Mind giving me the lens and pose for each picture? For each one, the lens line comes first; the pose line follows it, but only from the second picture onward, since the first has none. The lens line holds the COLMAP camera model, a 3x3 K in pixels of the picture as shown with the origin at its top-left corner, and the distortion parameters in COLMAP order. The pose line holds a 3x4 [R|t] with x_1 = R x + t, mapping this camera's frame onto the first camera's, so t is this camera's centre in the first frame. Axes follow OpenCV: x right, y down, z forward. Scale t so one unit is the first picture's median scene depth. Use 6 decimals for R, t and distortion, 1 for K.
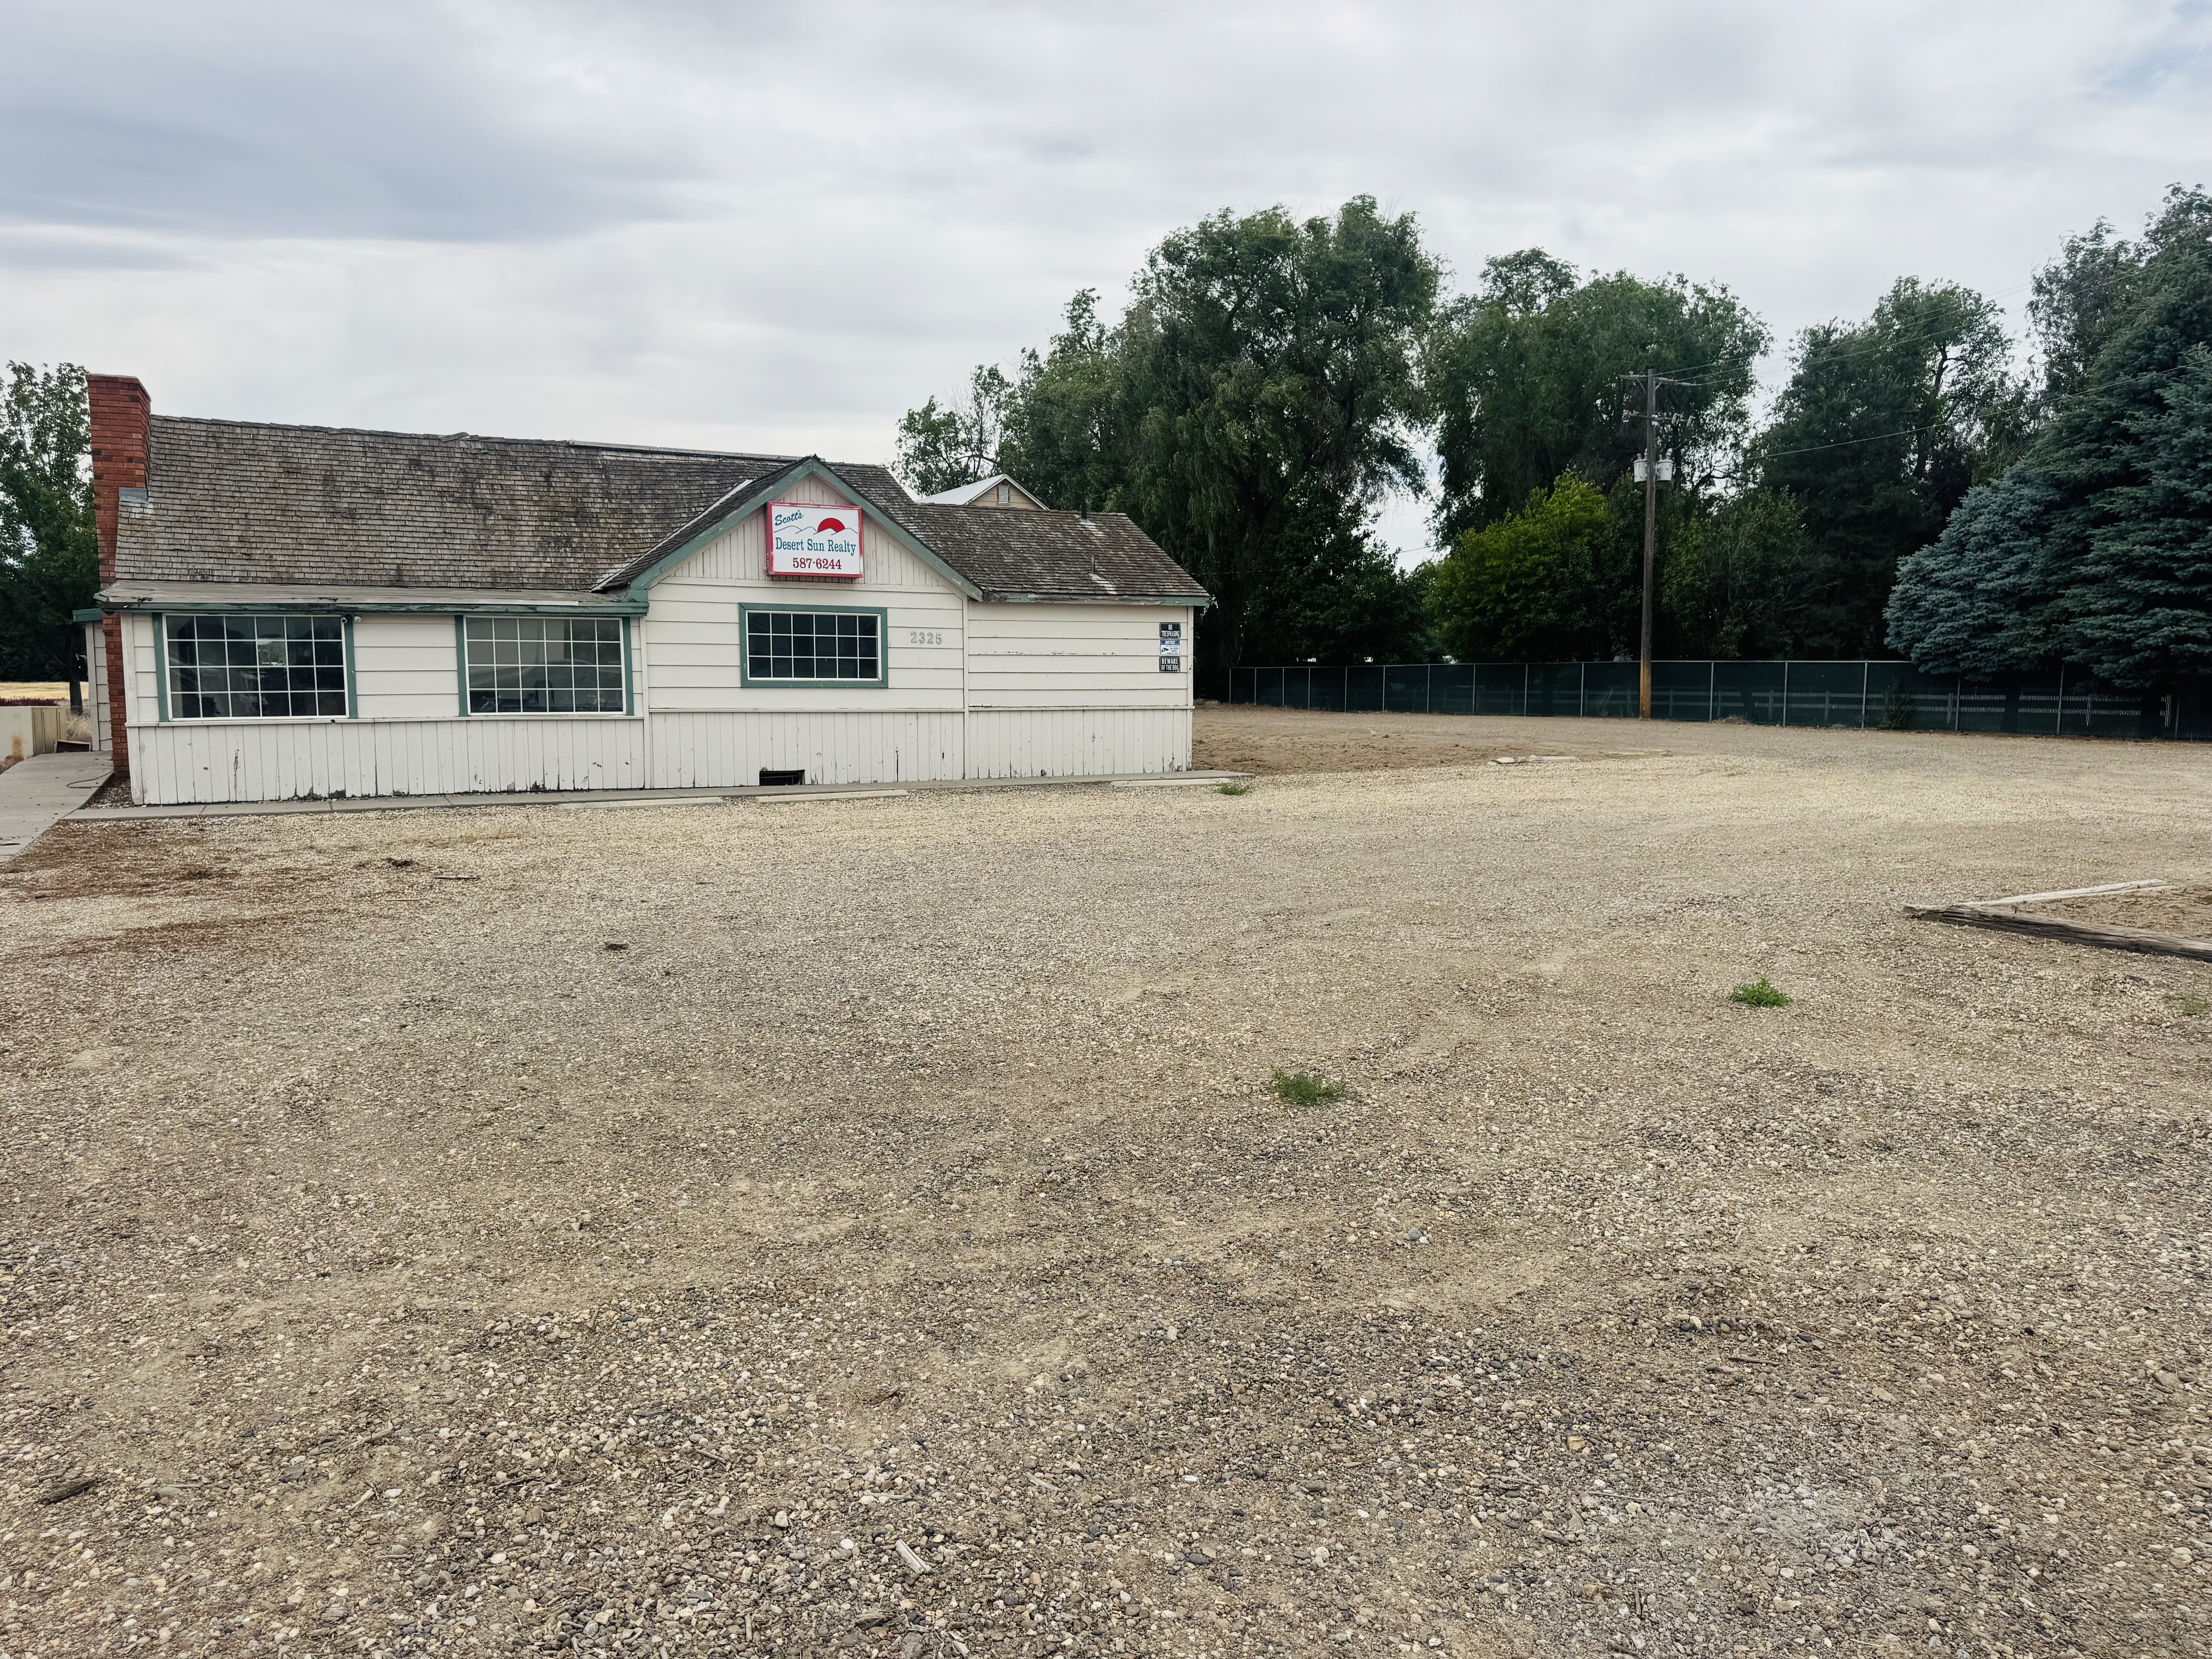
lens RADIAL K [[1546.0, 0, 1074.0], [0, 1546.0, 844.4], [0, 0, 1]] dist [0.122040, -0.163673]
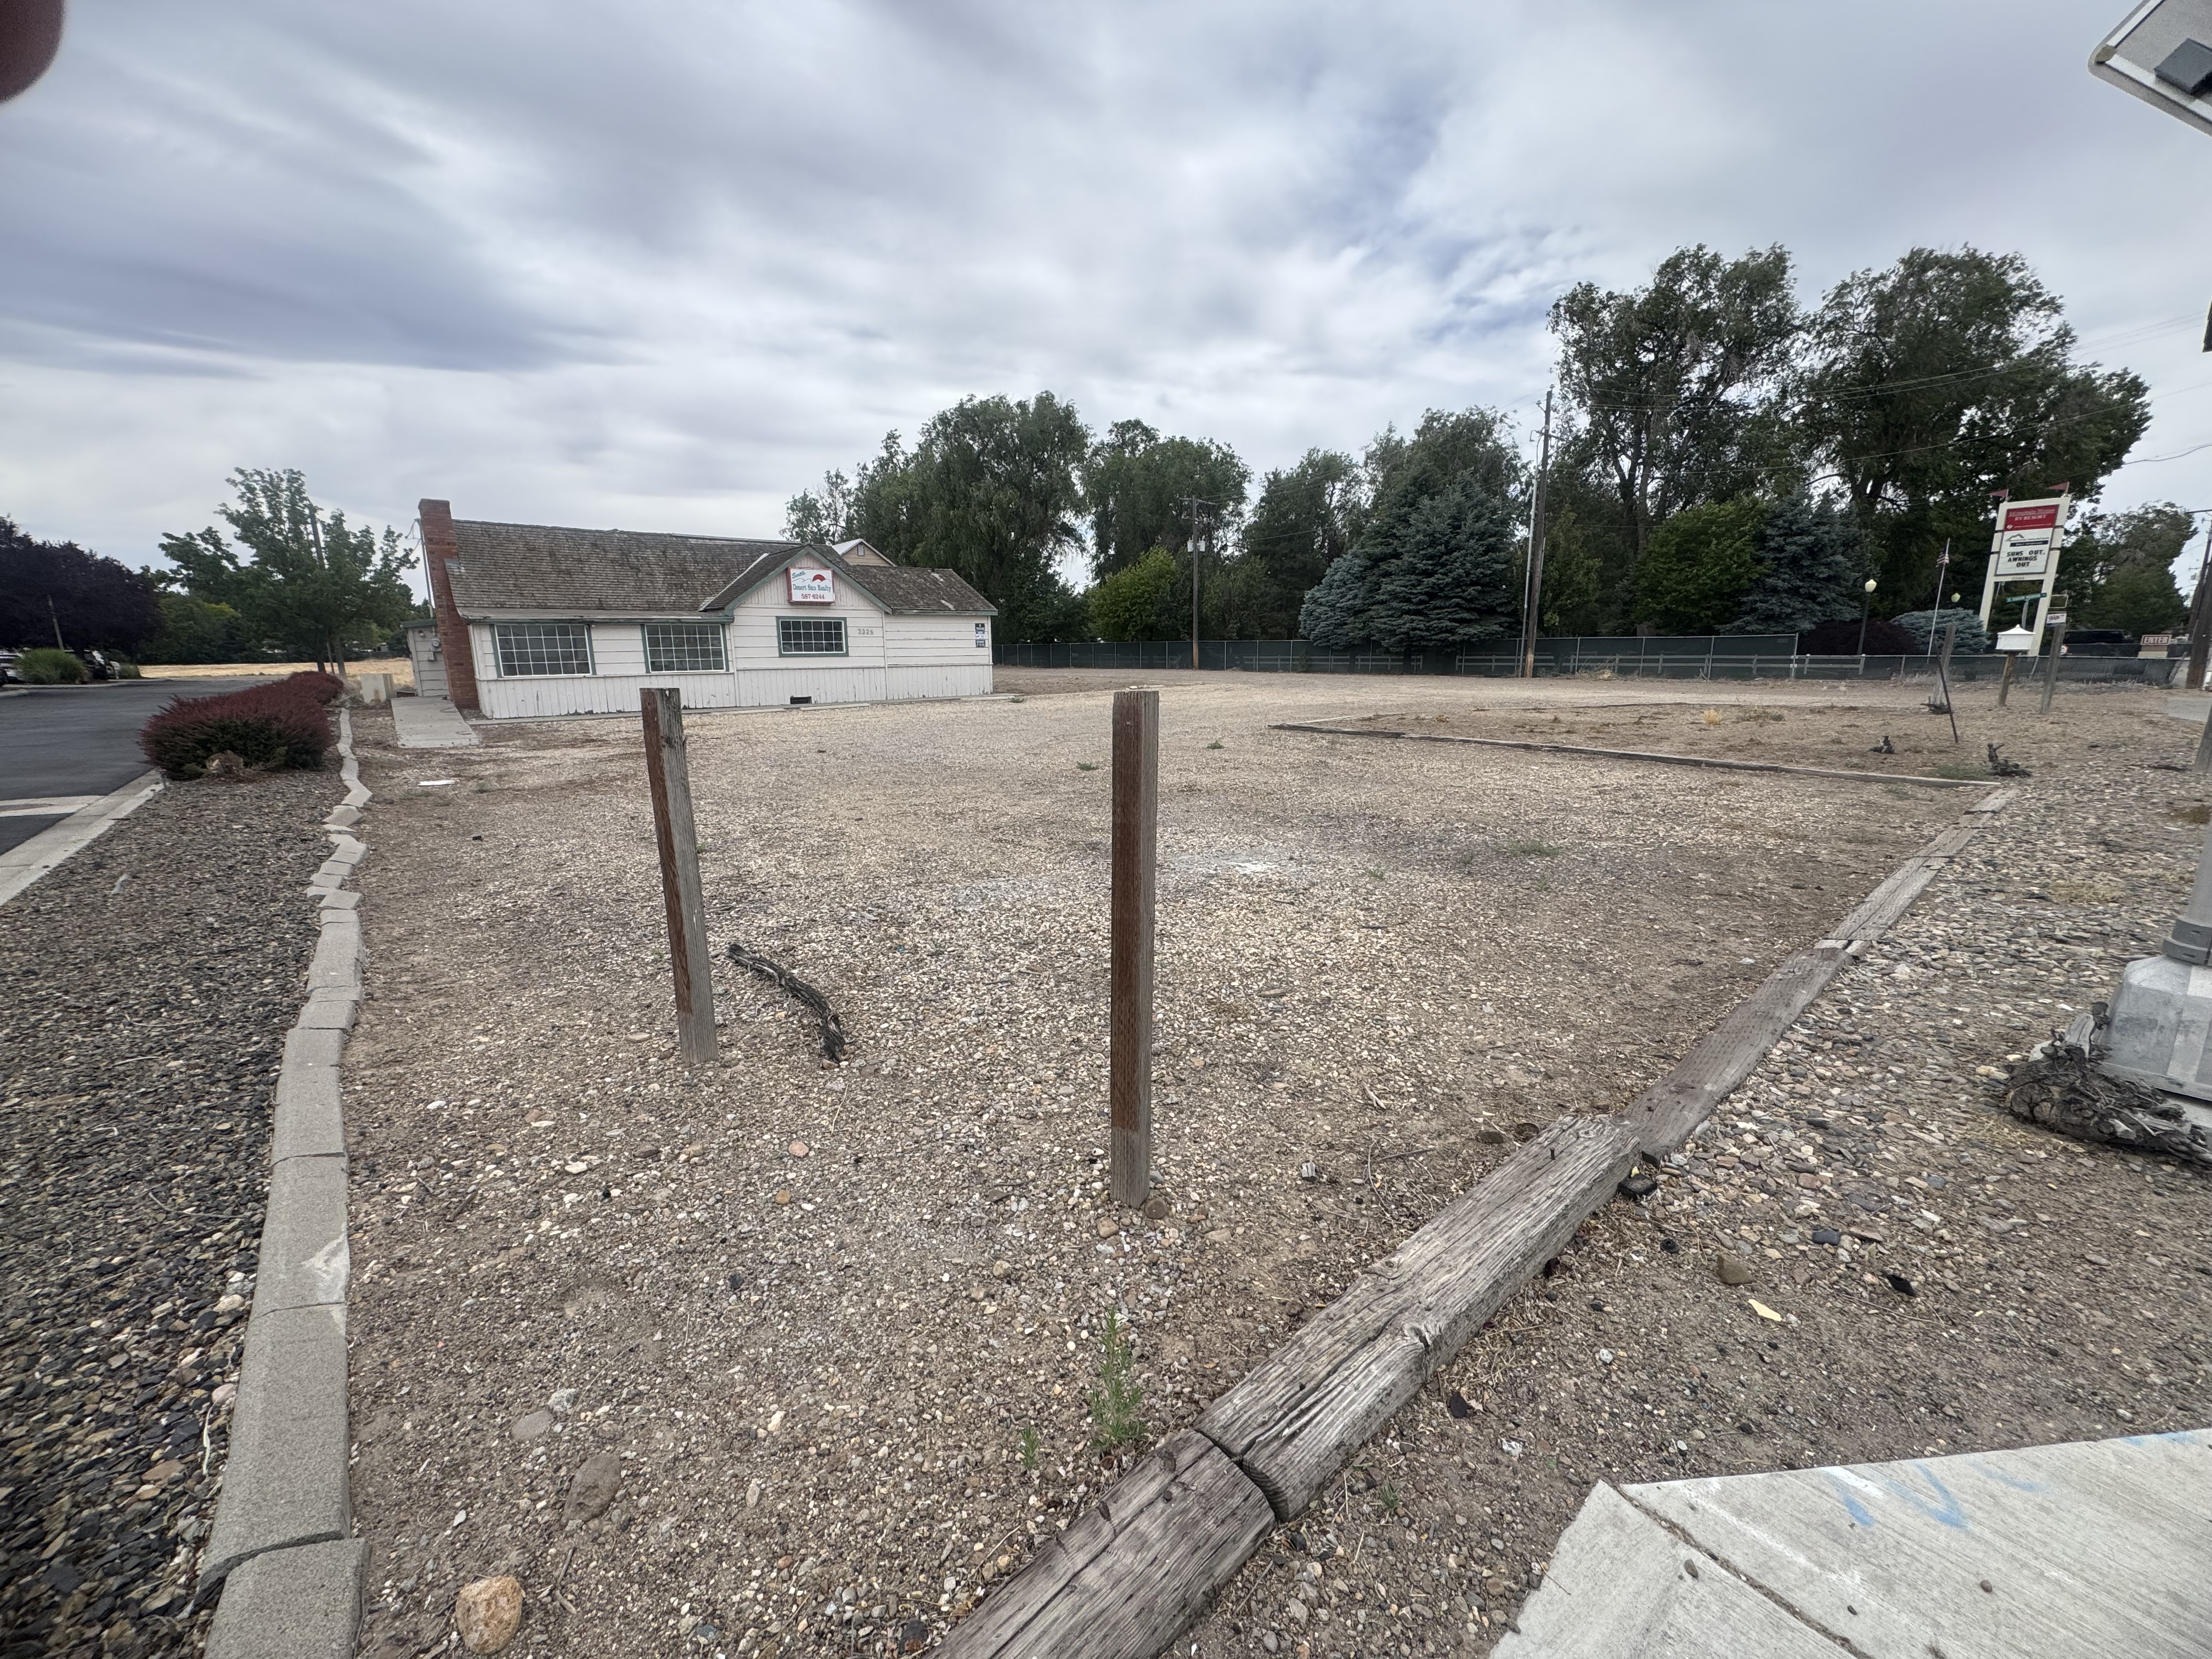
lens RADIAL K [[893.7, 0, 1100.8], [0, 893.7, 828.6], [0, 0, 1]] dist [0.008219, -0.000063]
pose [[0.972367, -0.057856, 0.226177, -0.038455], [0.037949, 0.995092, 0.091393, 0.016875], [-0.230355, -0.080284, 0.969789, -0.136274]]
